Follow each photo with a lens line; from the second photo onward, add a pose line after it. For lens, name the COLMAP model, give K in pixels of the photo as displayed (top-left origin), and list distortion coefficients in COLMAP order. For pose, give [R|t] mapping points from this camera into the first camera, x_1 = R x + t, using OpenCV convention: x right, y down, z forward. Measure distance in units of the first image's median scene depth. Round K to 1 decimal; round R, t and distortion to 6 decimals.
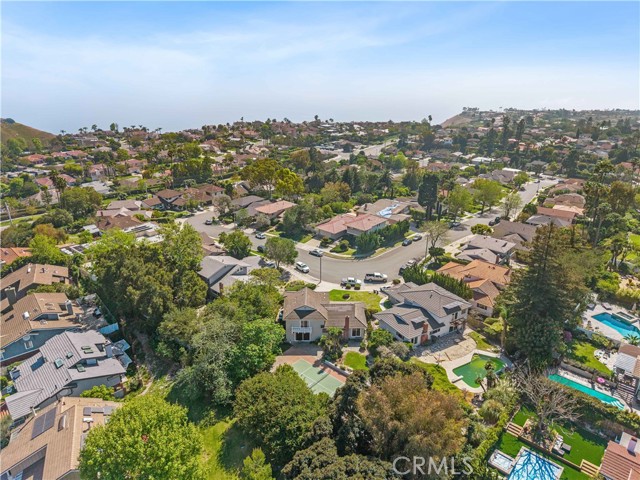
lens RADIAL K [[425.5, 0, 320.0], [0, 425.5, 240.0], [0, 0, 1]] dist [0.045801, -0.063946]
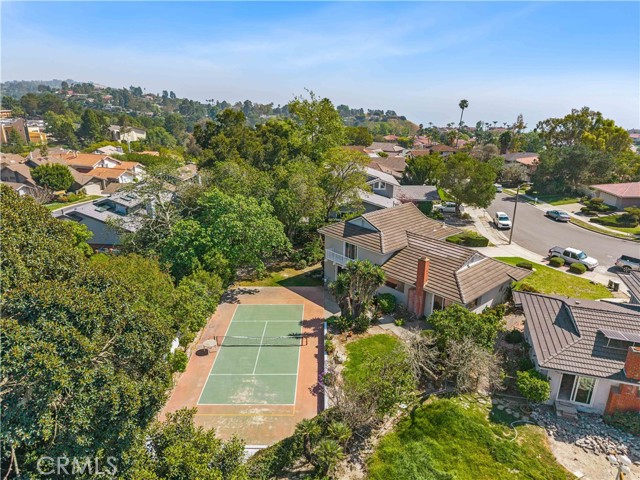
lens RADIAL K [[425.5, 0, 320.0], [0, 425.5, 240.0], [0, 0, 1]] dist [0.045801, -0.063946]
pose [[0.656866, 0.242380, -0.713988, 0.216540], [-0.279243, 0.957792, 0.068243, 0.122592], [0.700393, 0.154550, 0.696824, 0.481445]]
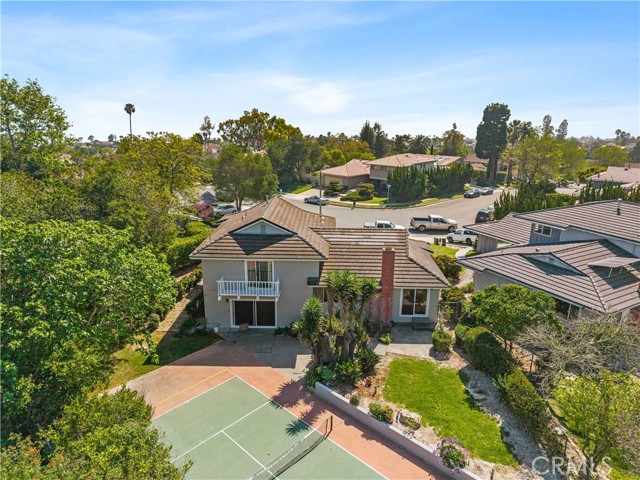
lens RADIAL K [[425.5, 0, 320.0], [0, 425.5, 240.0], [0, 0, 1]] dist [0.045801, -0.063946]
pose [[0.999436, 0.010781, -0.031818, 0.016152], [-0.013494, 0.996175, -0.086330, 0.151862], [0.030766, 0.086710, 0.995758, 0.508368]]
